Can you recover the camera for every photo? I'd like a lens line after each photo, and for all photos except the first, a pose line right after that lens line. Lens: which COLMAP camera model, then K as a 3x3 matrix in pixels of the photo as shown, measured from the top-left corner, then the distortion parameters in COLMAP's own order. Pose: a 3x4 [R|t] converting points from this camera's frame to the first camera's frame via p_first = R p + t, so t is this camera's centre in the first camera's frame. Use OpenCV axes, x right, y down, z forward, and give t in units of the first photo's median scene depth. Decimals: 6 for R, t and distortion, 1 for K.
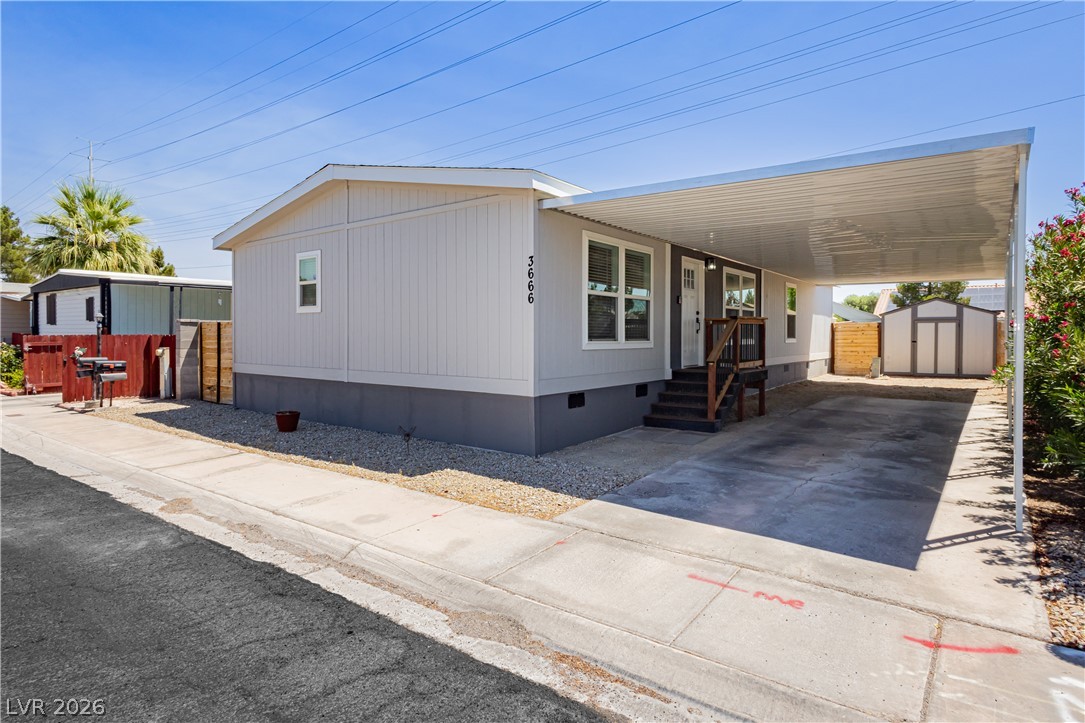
lens RADIAL K [[541.2, 0, 582.6], [0, 541.2, 340.5], [0, 0, 1]] dist [0.024518, 0.000218]
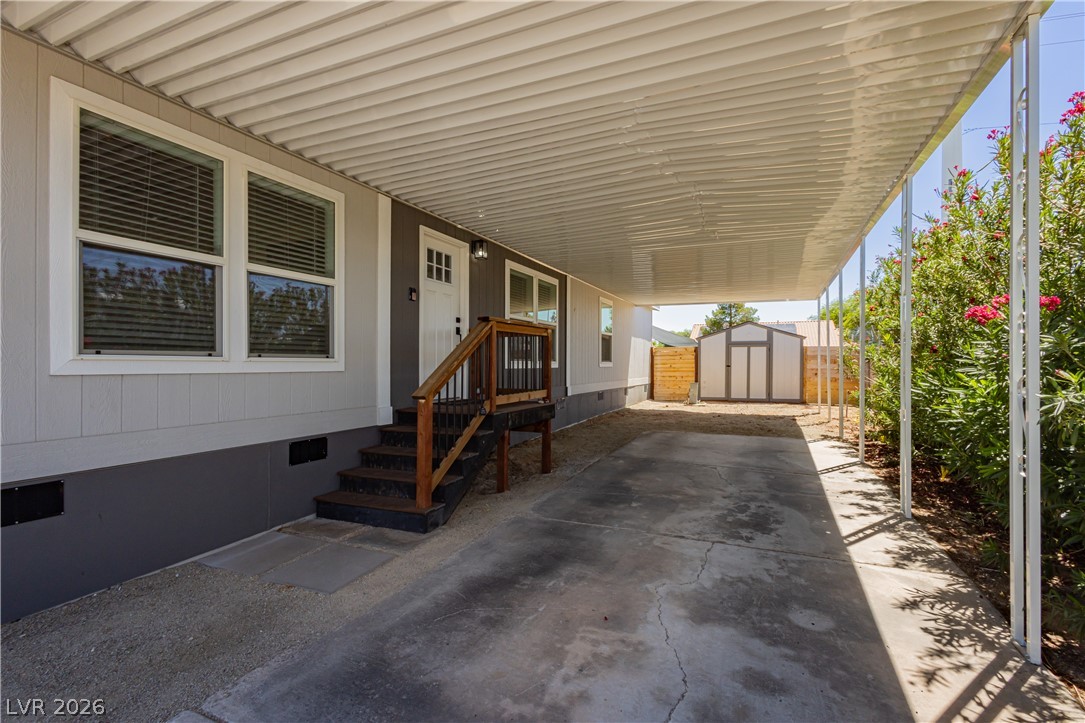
lens RADIAL K [[495.2, 0, 542.5], [0, 495.2, 361.5], [0, 0, 1]] dist [0.005388, 0.000028]
pose [[0.978843, 0.001491, 0.204607, 0.193036], [0.001025, 0.999925, -0.012187, 0.008266], [-0.204610, 0.012139, 0.978768, 0.386567]]
